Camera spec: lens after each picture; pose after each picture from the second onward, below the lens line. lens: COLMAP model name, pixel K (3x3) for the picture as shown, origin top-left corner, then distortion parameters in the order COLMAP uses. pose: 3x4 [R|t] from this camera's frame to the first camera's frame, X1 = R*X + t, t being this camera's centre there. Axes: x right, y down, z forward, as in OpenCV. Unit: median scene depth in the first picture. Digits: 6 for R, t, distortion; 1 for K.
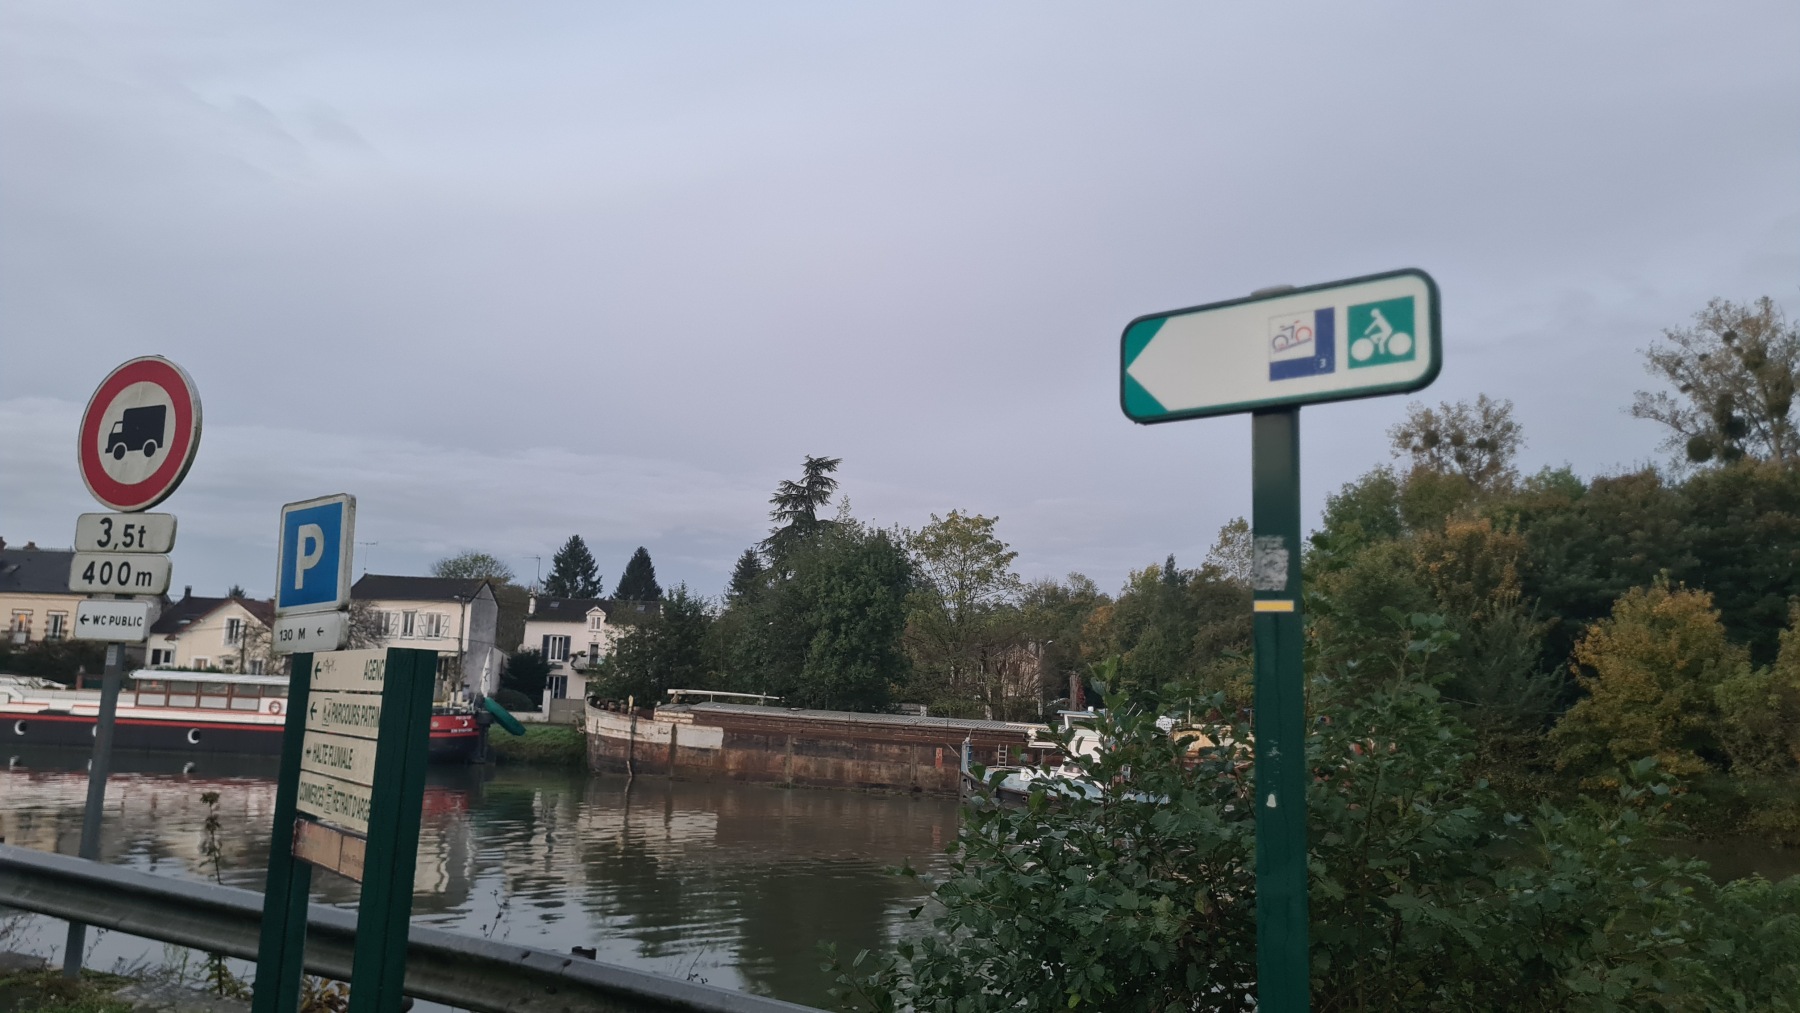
lens RADIAL K [[1347.0, 0, 902.9], [0, 1347.0, 517.0], [0, 0, 1]] dist [0.046875, -0.021060]
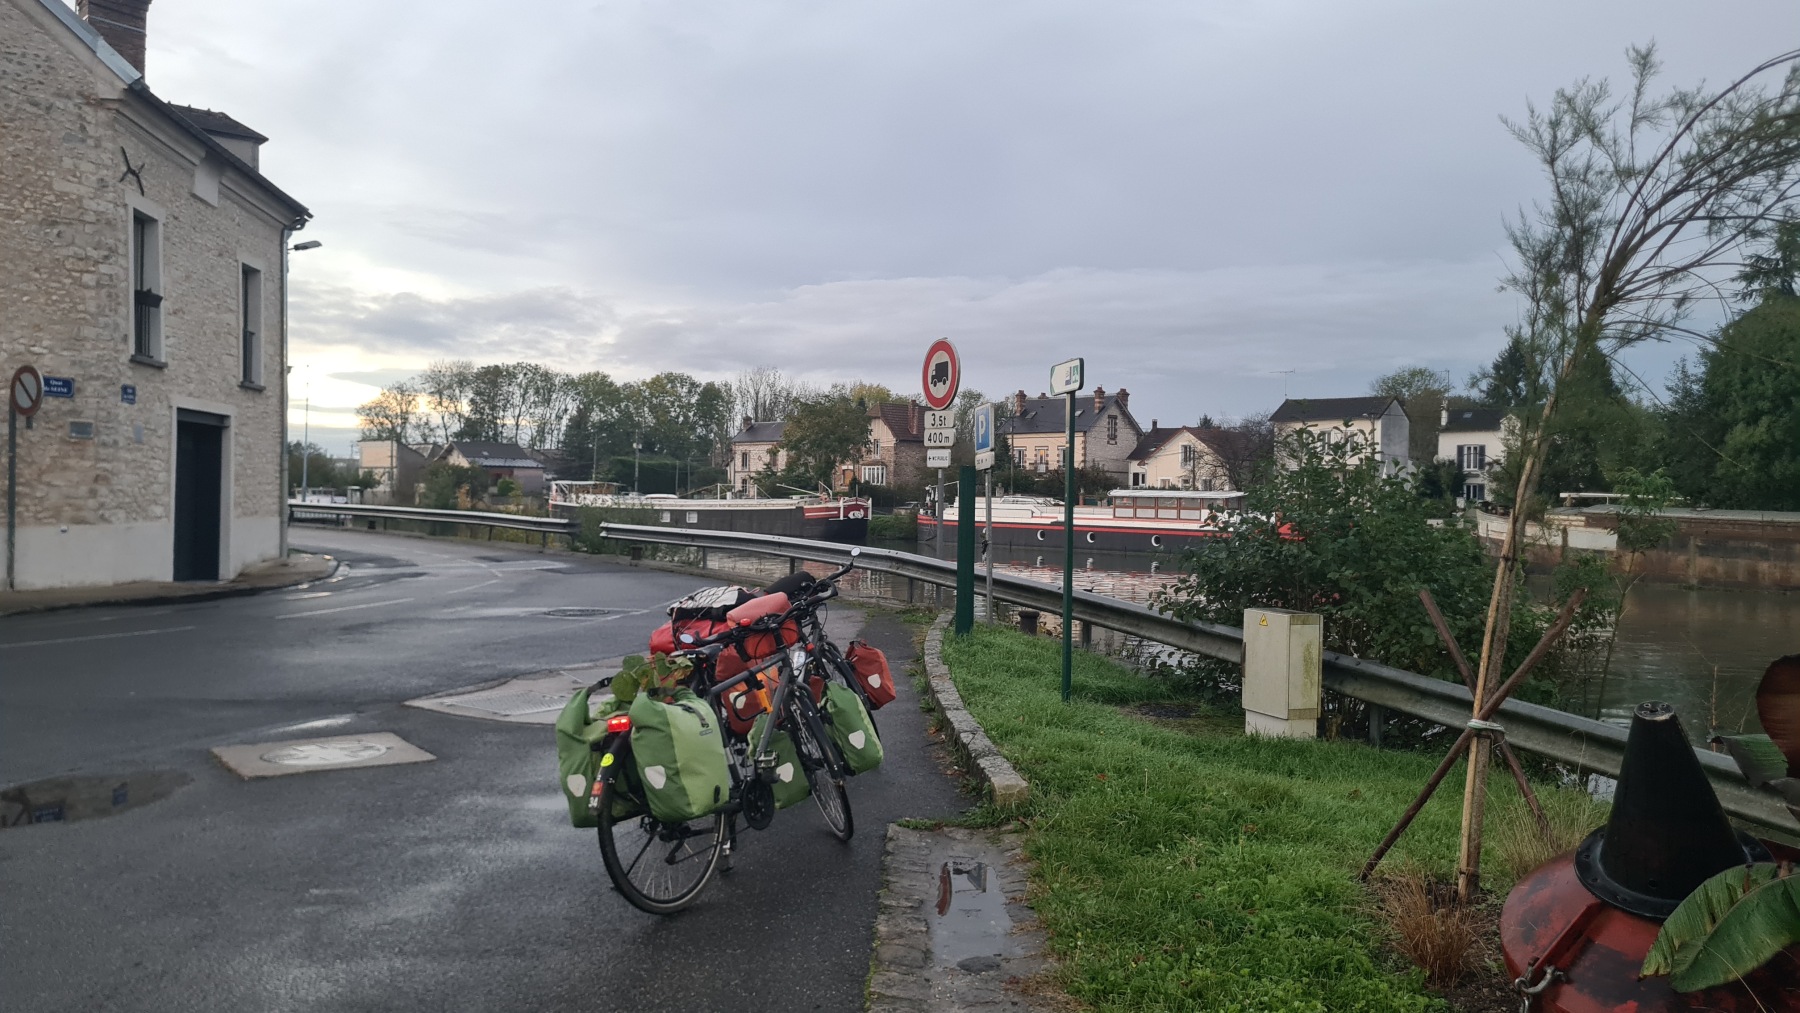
lens RADIAL K [[1347.0, 0, 899.2], [0, 1347.0, 505.6], [0, 0, 1]] dist [0.046875, -0.021060]
pose [[0.767093, -0.024890, -0.641053, 0.099507], [0.106682, 0.990283, 0.089206, -0.006964], [0.632604, -0.136818, 0.762294, -0.092618]]
